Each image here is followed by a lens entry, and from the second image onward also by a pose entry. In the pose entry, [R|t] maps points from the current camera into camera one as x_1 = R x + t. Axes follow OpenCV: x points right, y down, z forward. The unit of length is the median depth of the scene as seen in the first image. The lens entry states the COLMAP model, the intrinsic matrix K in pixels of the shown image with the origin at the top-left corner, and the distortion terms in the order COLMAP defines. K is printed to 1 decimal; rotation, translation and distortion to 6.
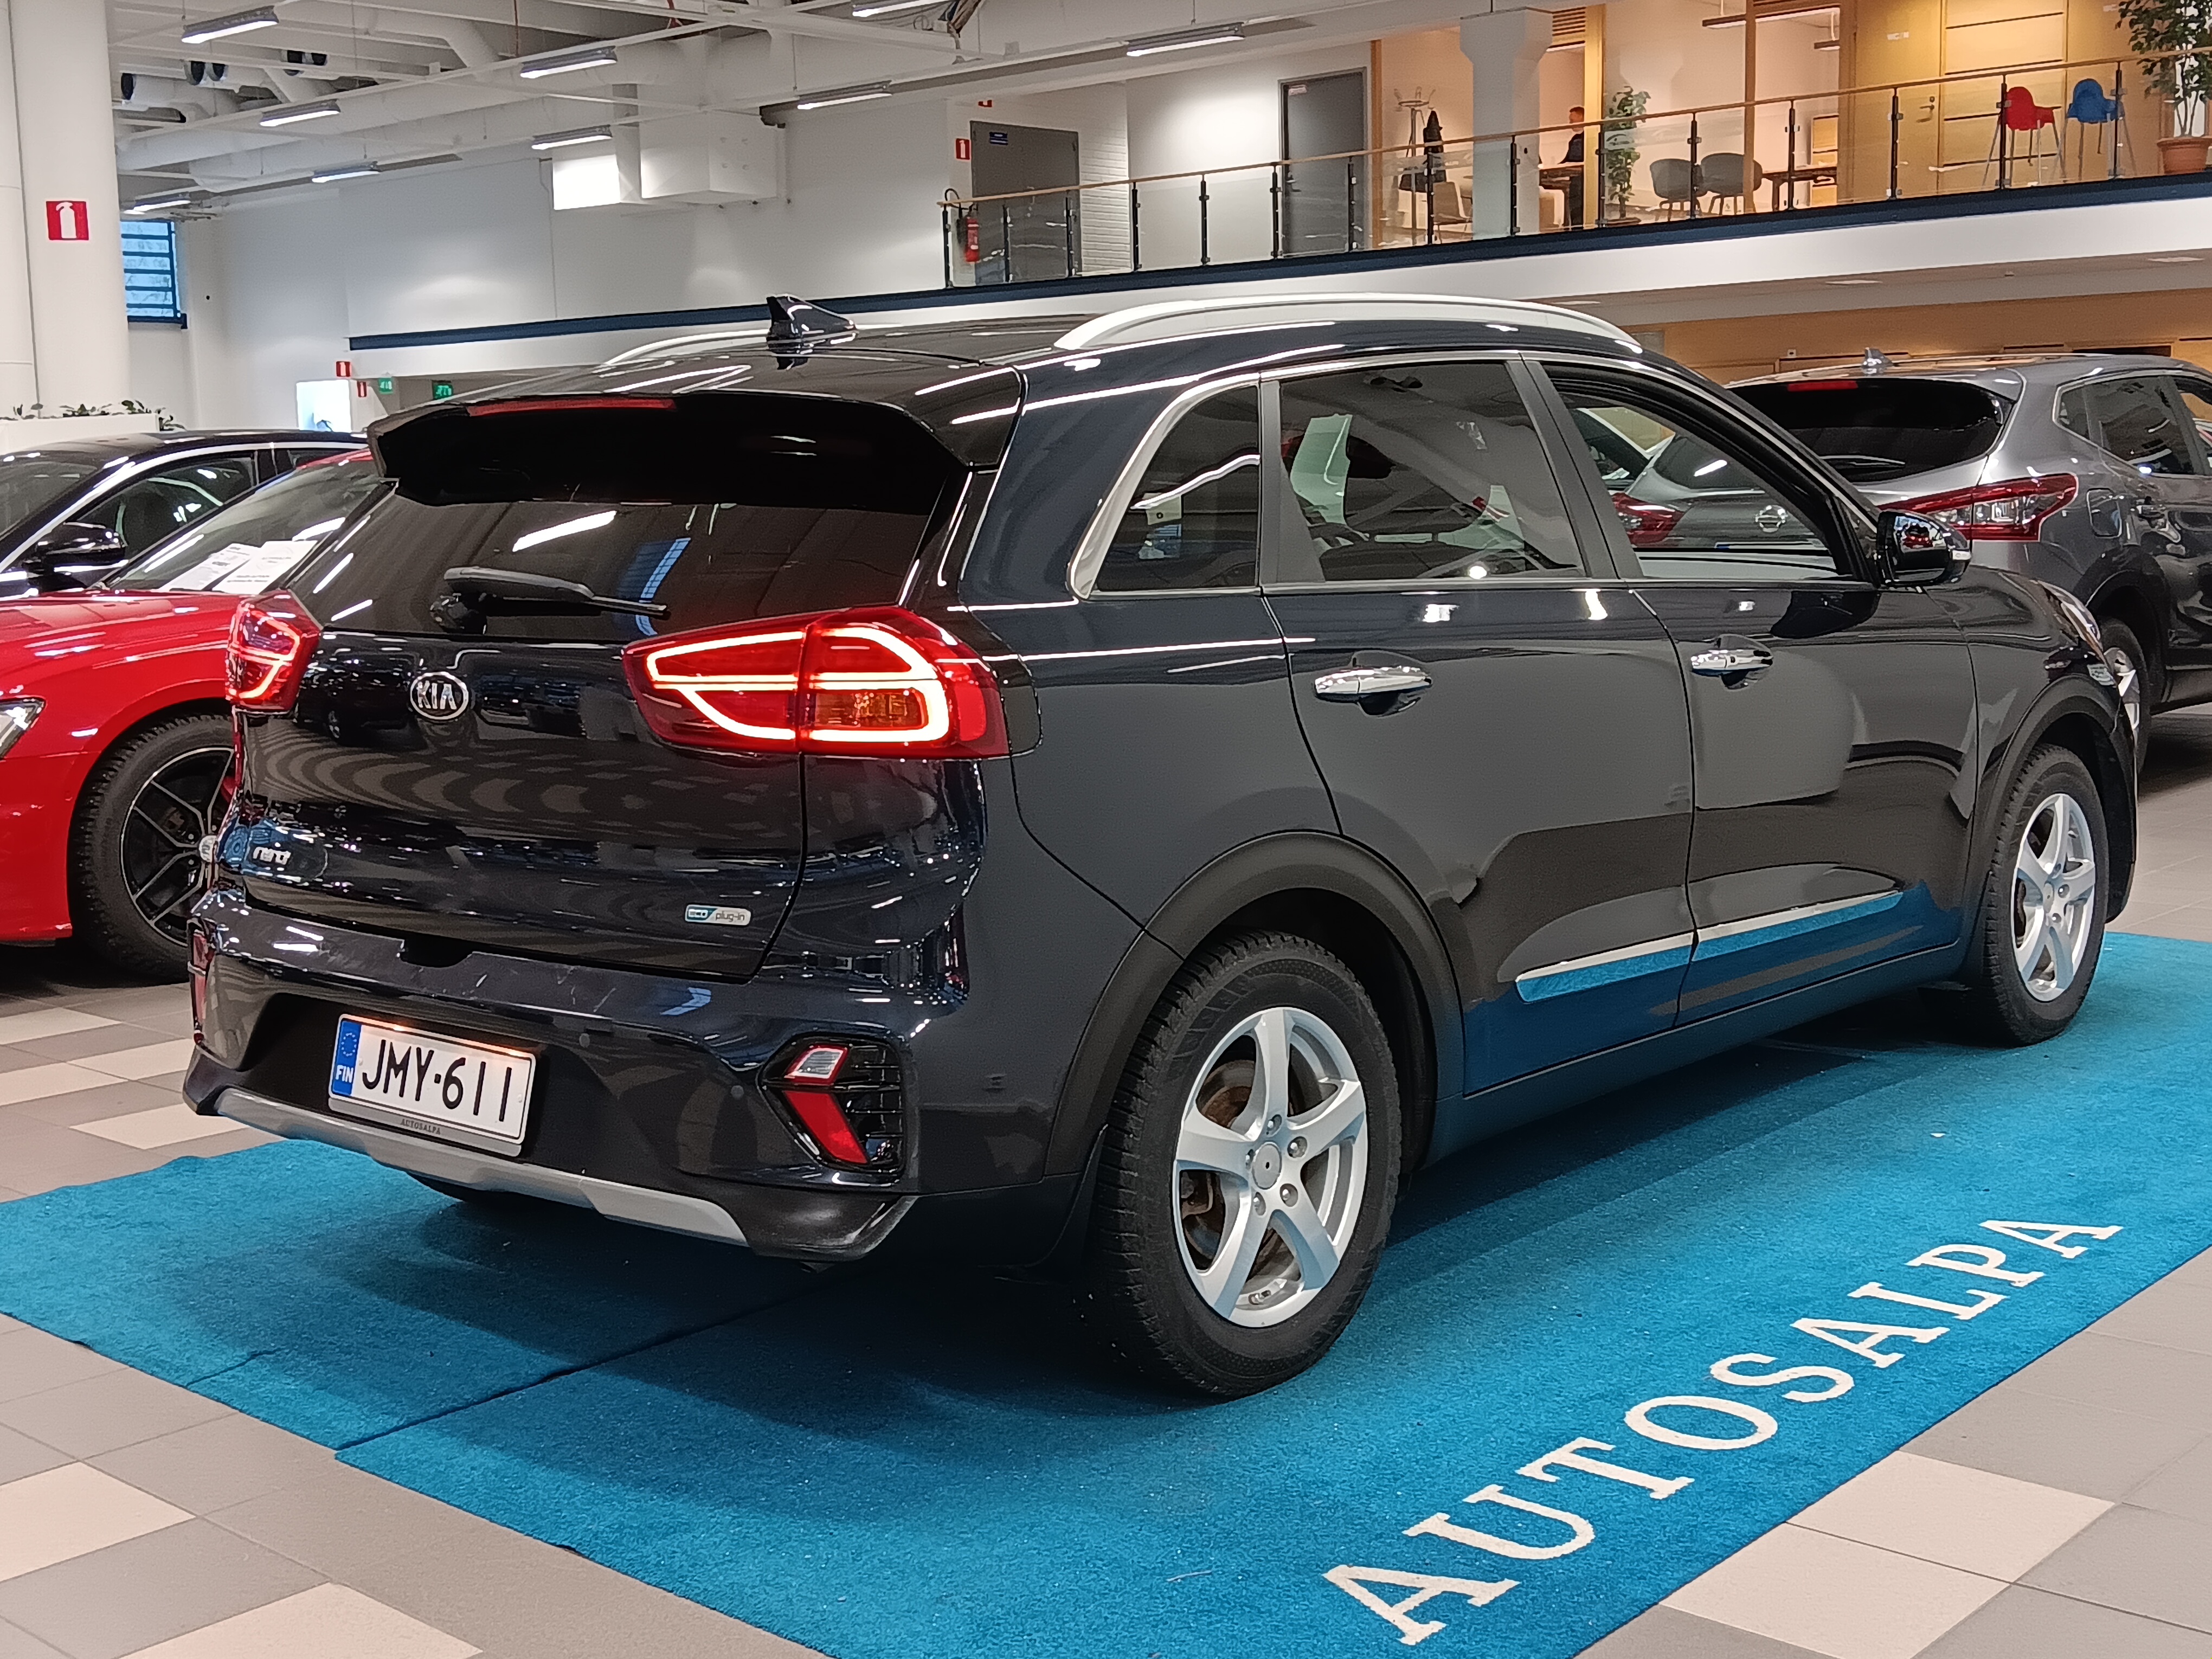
lens RADIAL K [[2276.6, 0, 1106.0], [0, 2276.6, 829.5], [0, 0, 1]] dist [0.124427, -0.285156]
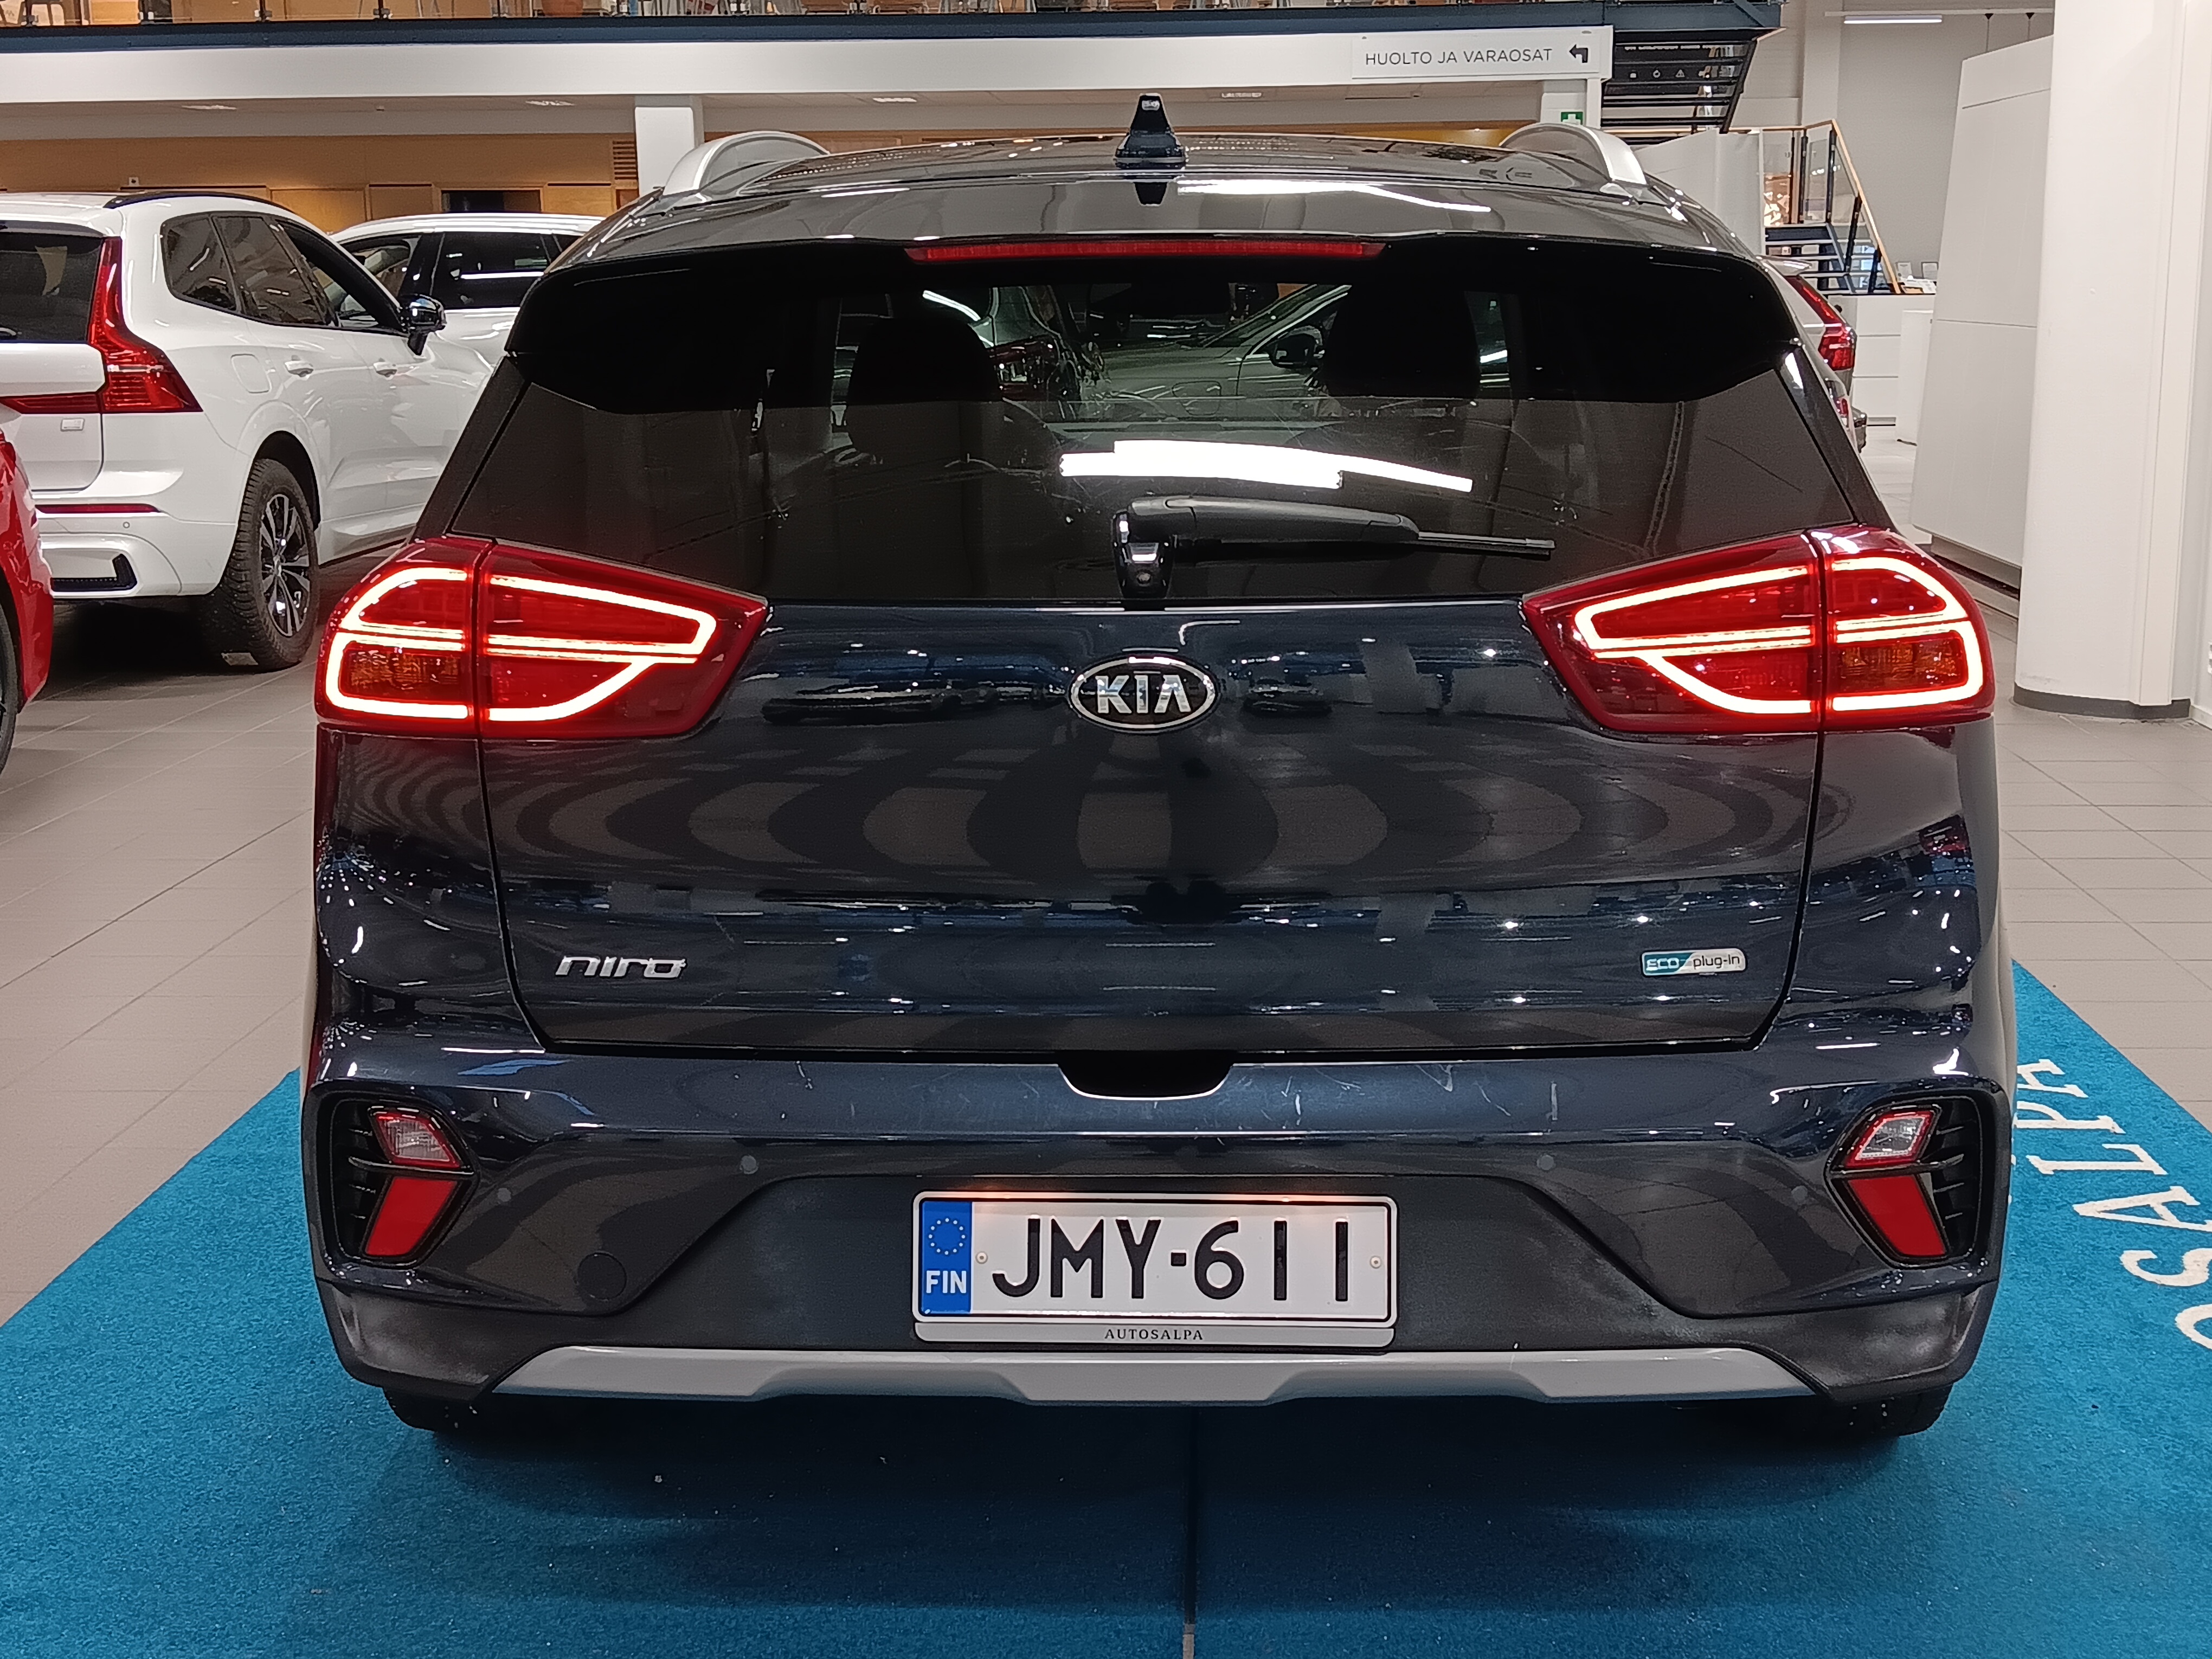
lens RADIAL K [[2276.6, 0, 1106.0], [0, 2276.6, 829.5], [0, 0, 1]] dist [0.124427, -0.285156]
pose [[0.823180, -0.109300, 0.557161, -0.673818], [0.083984, 0.993941, 0.070903, -0.066811], [-0.561535, -0.011573, 0.827372, 0.462181]]
